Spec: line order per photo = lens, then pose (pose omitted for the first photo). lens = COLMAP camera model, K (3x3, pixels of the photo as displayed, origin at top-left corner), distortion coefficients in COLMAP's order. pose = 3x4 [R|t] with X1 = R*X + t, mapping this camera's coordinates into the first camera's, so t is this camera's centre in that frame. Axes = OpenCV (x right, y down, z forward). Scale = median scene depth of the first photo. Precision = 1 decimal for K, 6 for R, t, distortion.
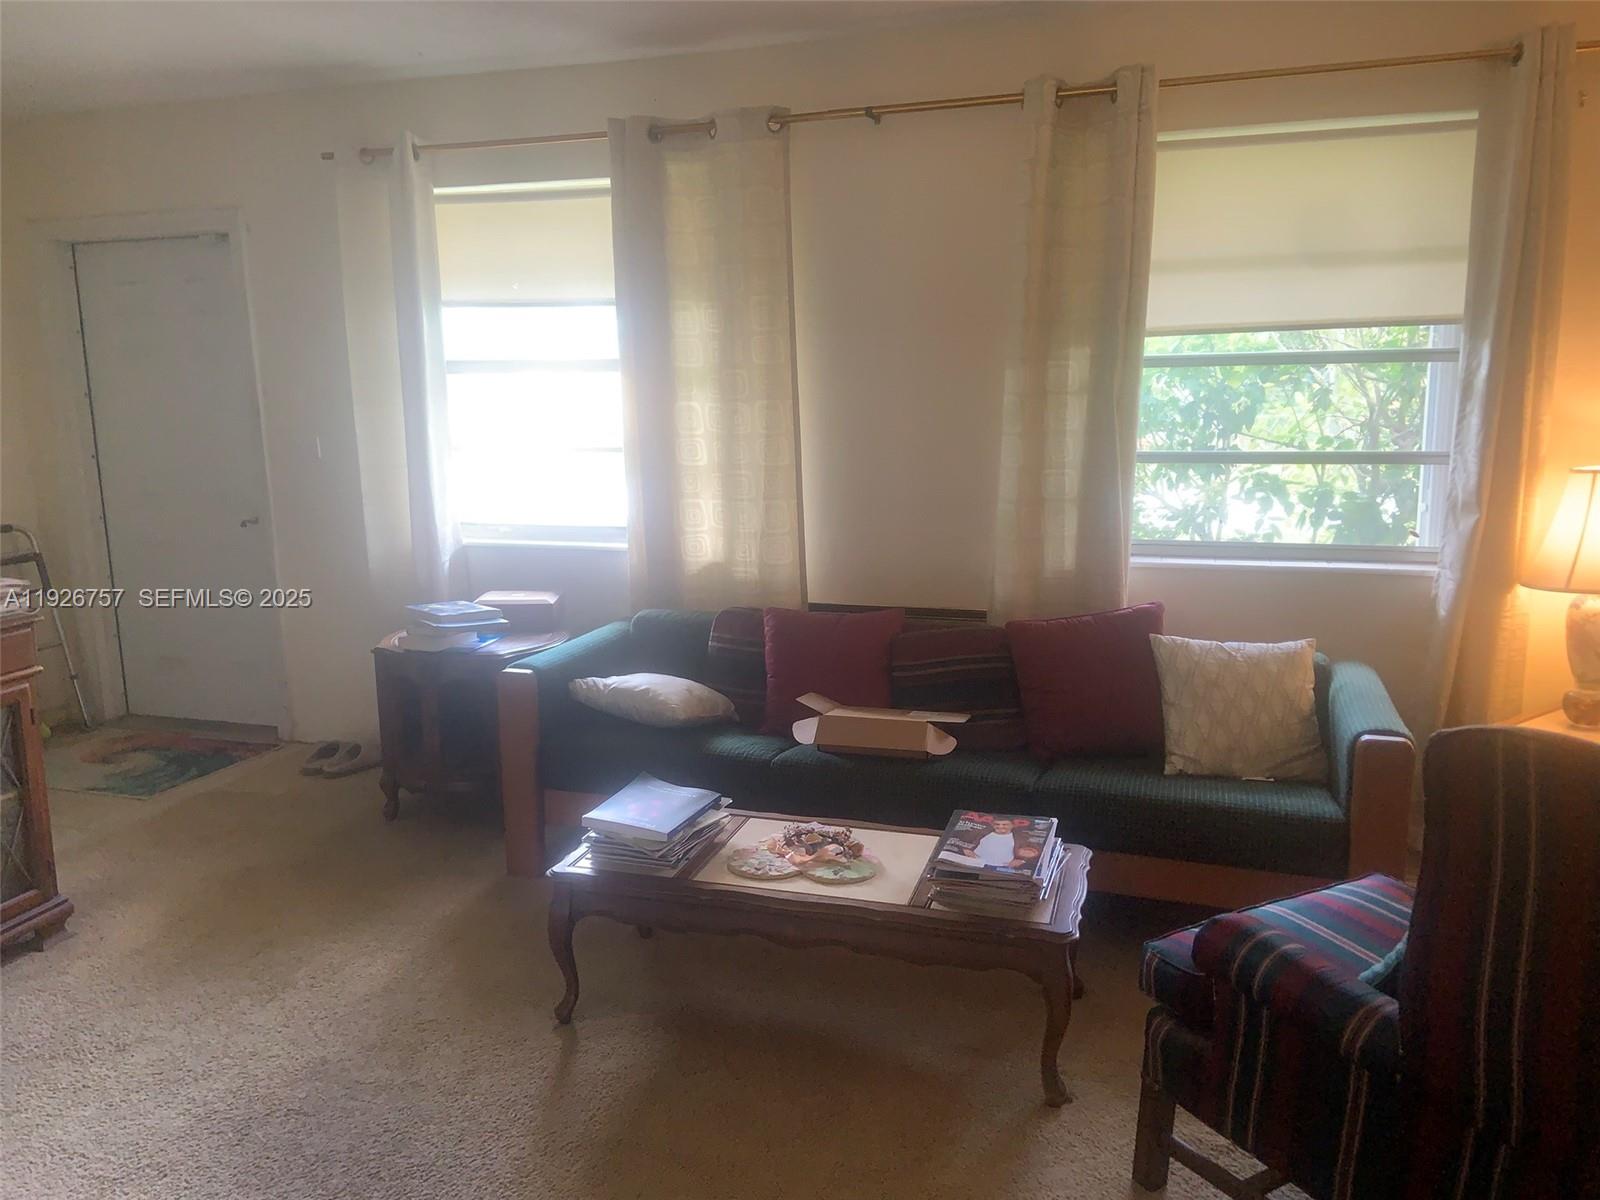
lens RADIAL K [[1171.5, 0, 781.4], [0, 1171.5, 597.9], [0, 0, 1]] dist [0.116536, -0.145731]
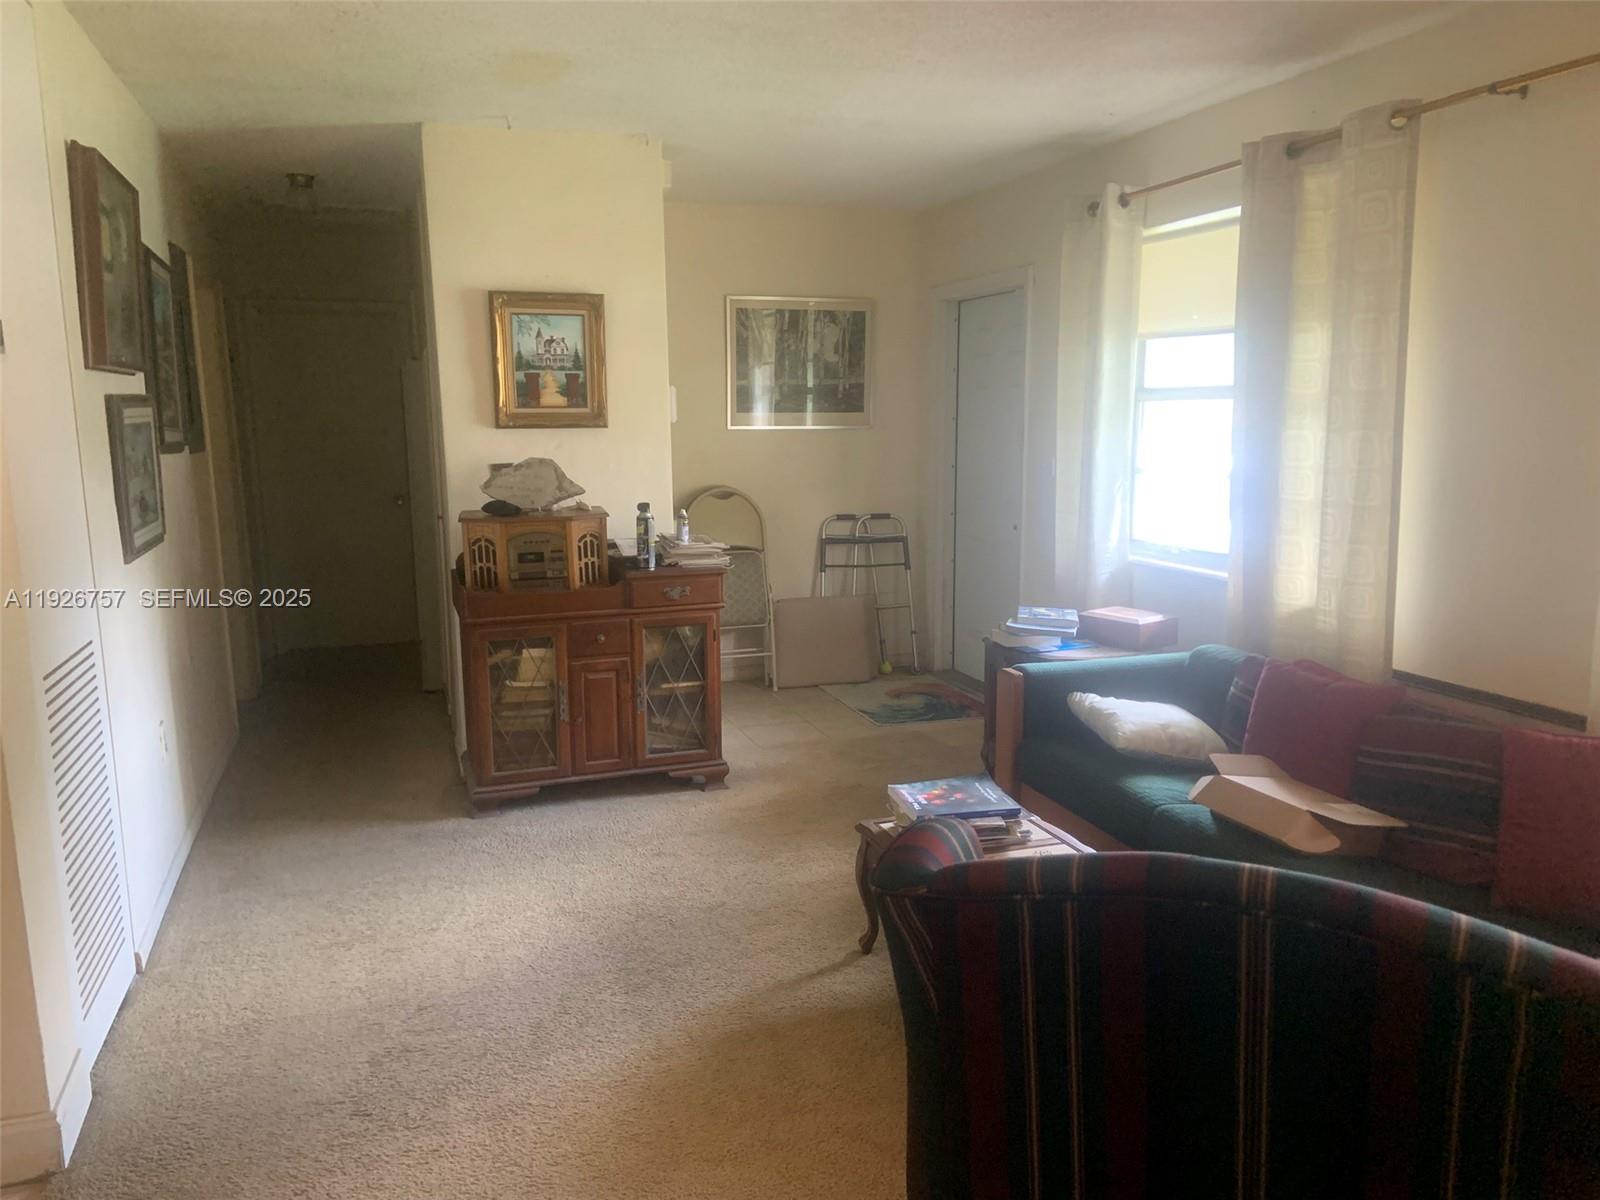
lens RADIAL K [[1171.5, 0, 781.4], [0, 1171.5, 597.9], [0, 0, 1]] dist [0.116536, -0.145731]
pose [[0.598896, 0.133331, -0.789650, 0.442141], [-0.141331, 0.988163, 0.059660, -0.036260], [0.788257, 0.075872, 0.610650, 0.121267]]
